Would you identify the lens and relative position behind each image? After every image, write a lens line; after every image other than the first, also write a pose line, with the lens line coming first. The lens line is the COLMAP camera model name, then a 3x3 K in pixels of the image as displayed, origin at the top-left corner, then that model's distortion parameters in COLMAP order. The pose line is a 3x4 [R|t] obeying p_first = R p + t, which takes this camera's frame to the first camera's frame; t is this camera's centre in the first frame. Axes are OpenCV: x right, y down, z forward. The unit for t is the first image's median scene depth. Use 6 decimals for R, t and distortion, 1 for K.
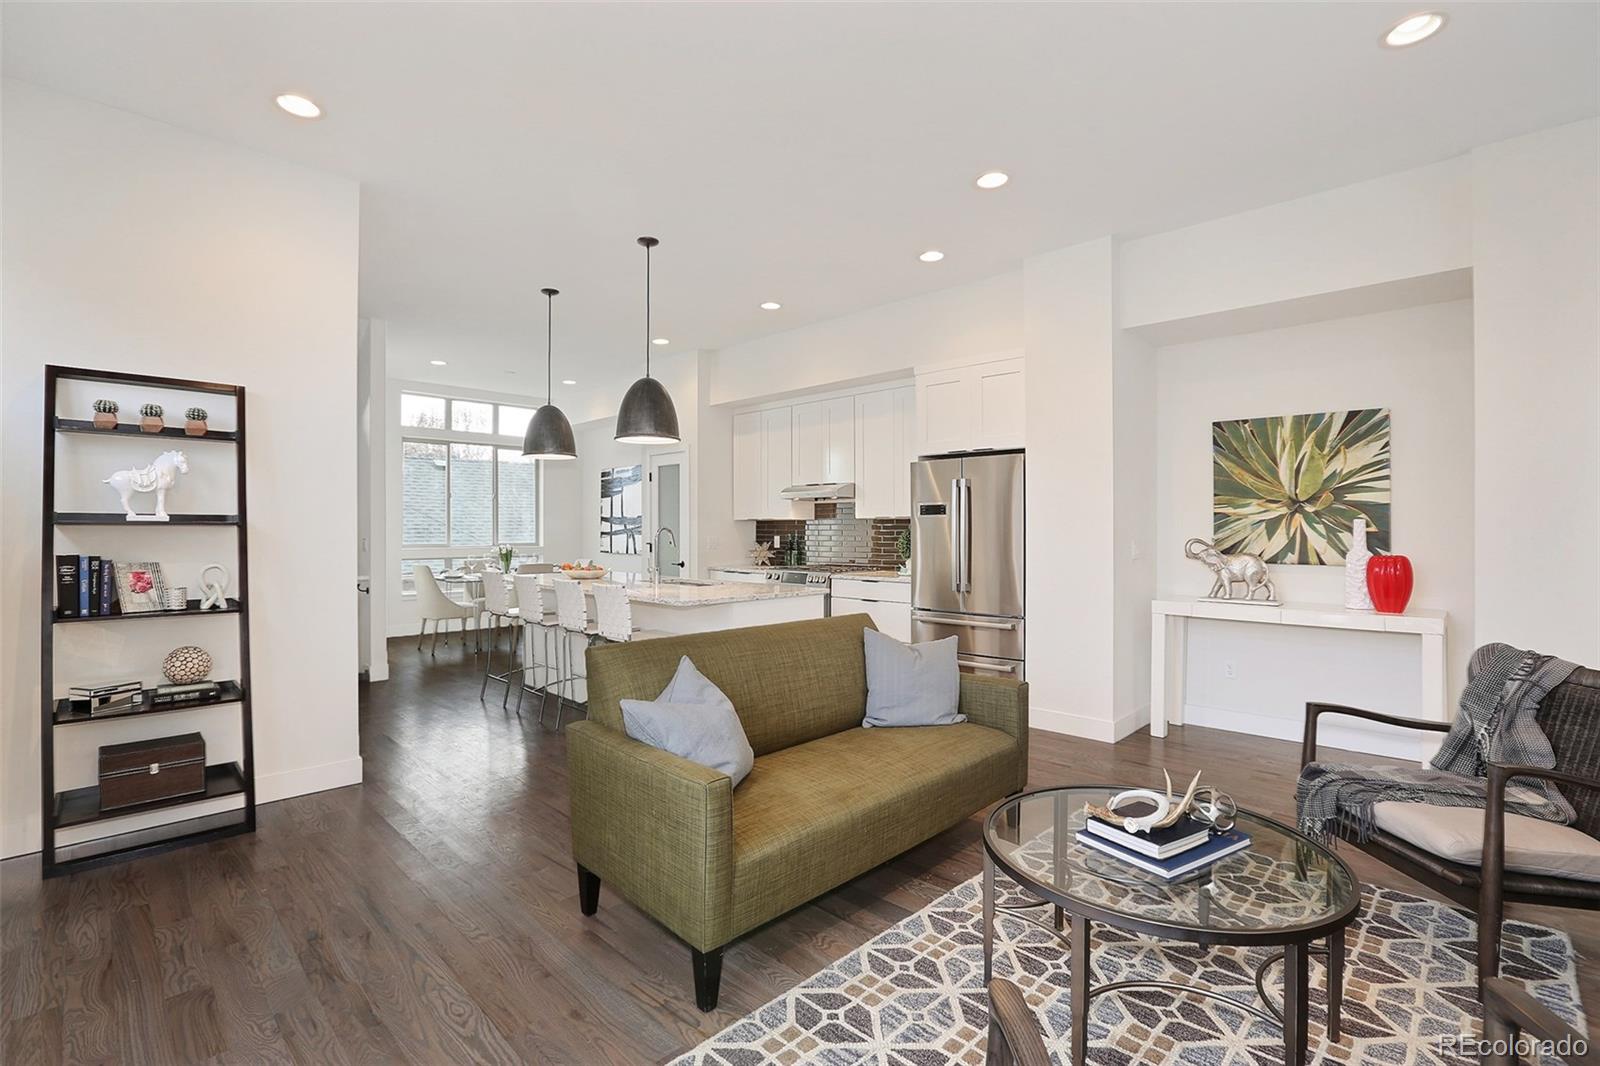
lens RADIAL K [[738.3, 0, 792.8], [0, 738.3, 535.3], [0, 0, 1]] dist [0.001075, -0.000082]
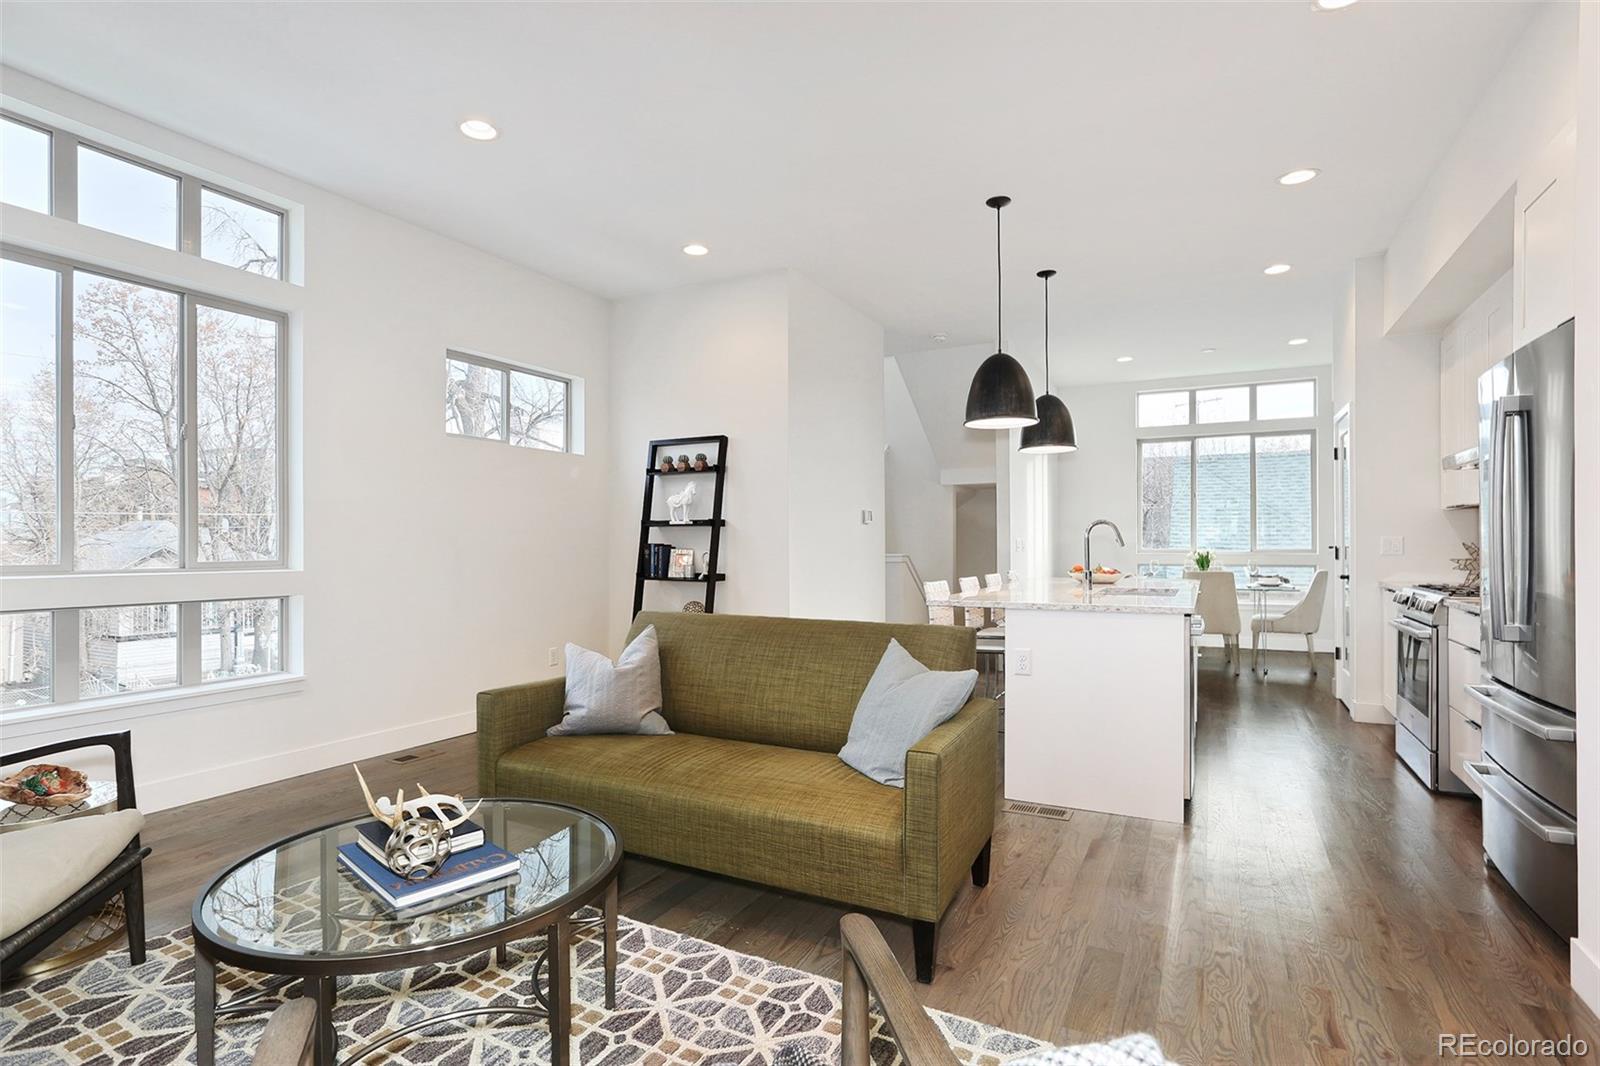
lens RADIAL K [[791.1, 0, 796.2], [0, 791.1, 539.5], [0, 0, 1]] dist [-0.000718, -0.000003]
pose [[0.303620, -0.006847, -0.952769, 0.658320], [-0.004687, 0.999951, -0.008680, 0.021454], [0.952782, 0.007101, 0.303573, 0.494754]]
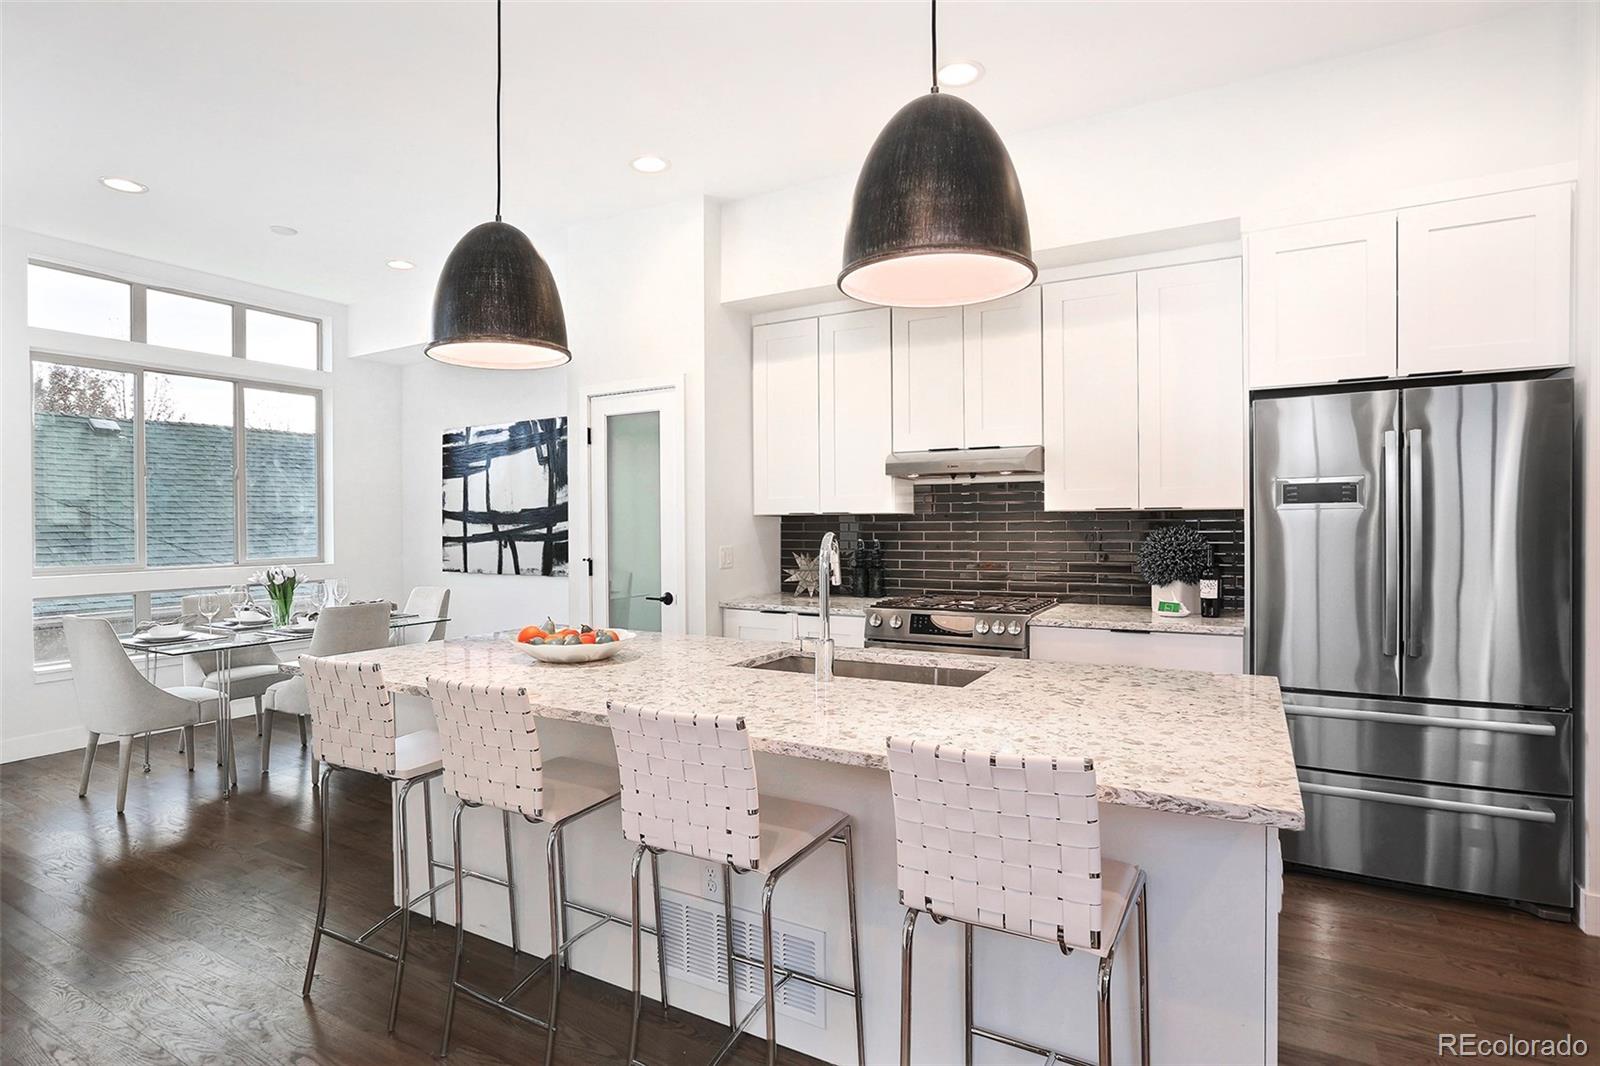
lens RADIAL K [[823.6, 0, 806.6], [0, 823.6, 530.1], [0, 0, 1]] dist [-0.012357, 0.002311]
pose [[0.962207, -0.007891, 0.272205, -0.357189], [0.008788, 0.999959, -0.002078, -0.013902], [-0.272178, 0.004392, 0.962237, 0.663159]]
